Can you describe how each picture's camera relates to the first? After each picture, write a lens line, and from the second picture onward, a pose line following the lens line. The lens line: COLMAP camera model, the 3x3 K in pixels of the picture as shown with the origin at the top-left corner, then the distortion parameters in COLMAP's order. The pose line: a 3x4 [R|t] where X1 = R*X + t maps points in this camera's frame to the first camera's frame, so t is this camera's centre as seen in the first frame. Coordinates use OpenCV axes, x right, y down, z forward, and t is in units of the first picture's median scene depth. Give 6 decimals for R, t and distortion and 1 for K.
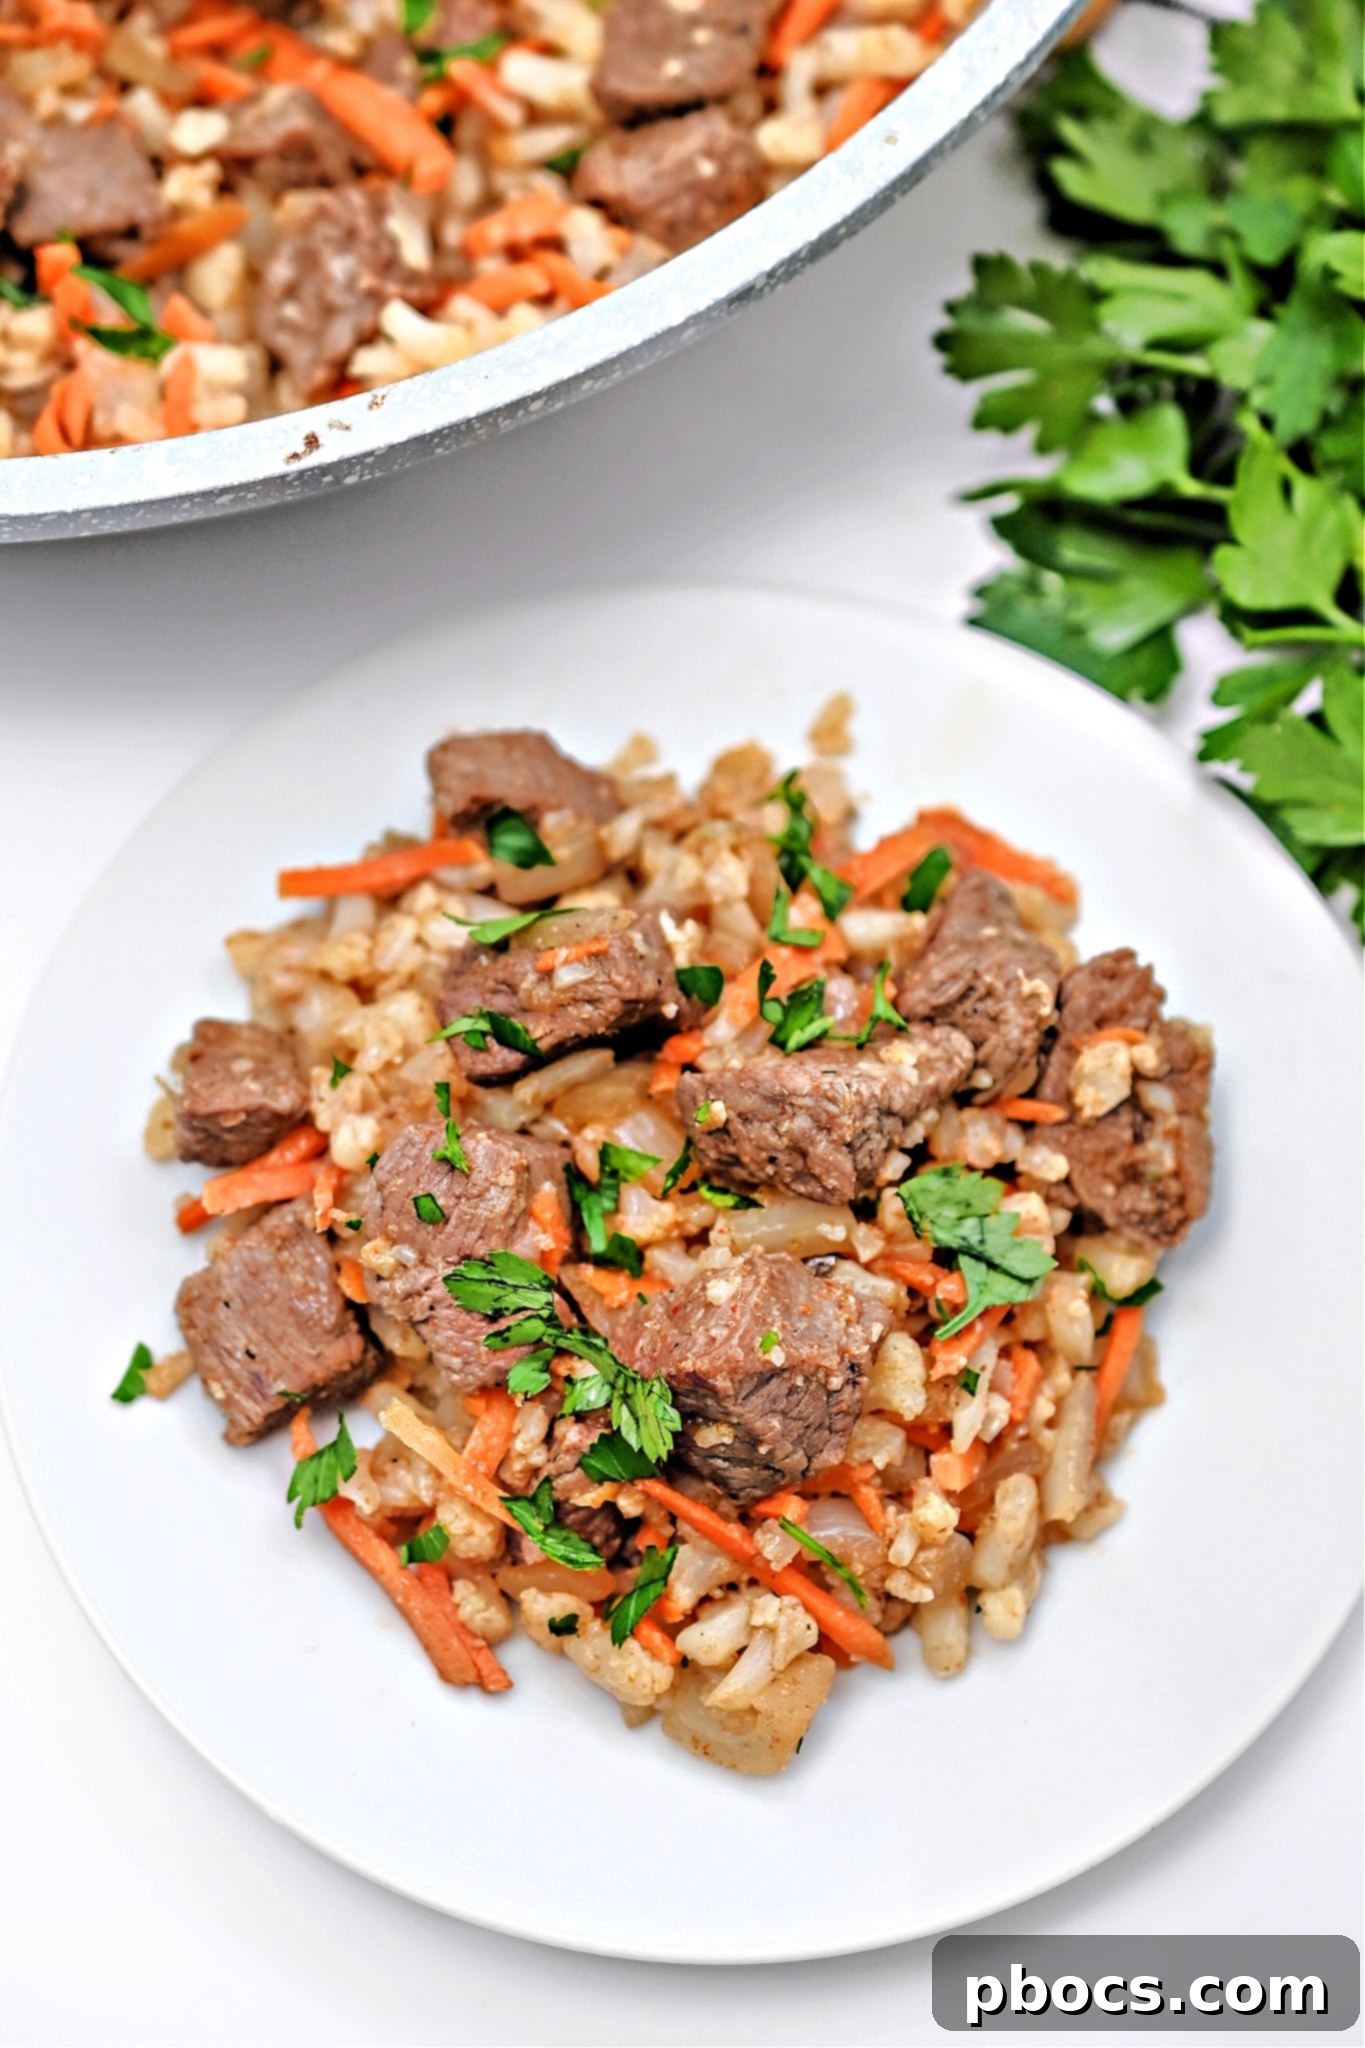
lens RADIAL K [[3762.8, 0, 682.5], [0, 3762.8, 1024.0], [0, 0, 1]] dist [-0.017614, -0.170987]
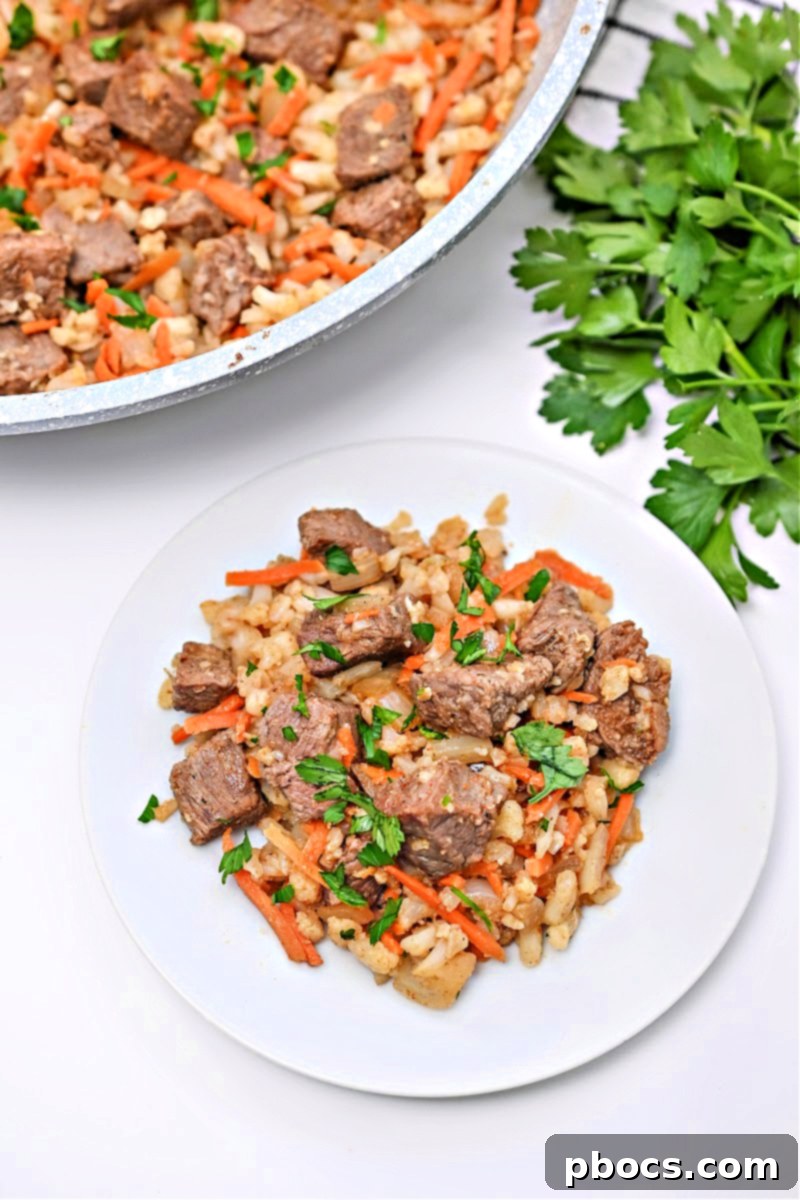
lens RADIAL K [[2204.8, 0, 400.0], [0, 2204.8, 600.0], [0, 0, 1]] dist [-0.017614, -0.170987]
pose [[0.998571, 0.028271, -0.045340, 0.047660], [-0.029716, 0.999062, -0.031510, 0.010941], [0.044407, 0.032812, 0.998475, -0.232565]]
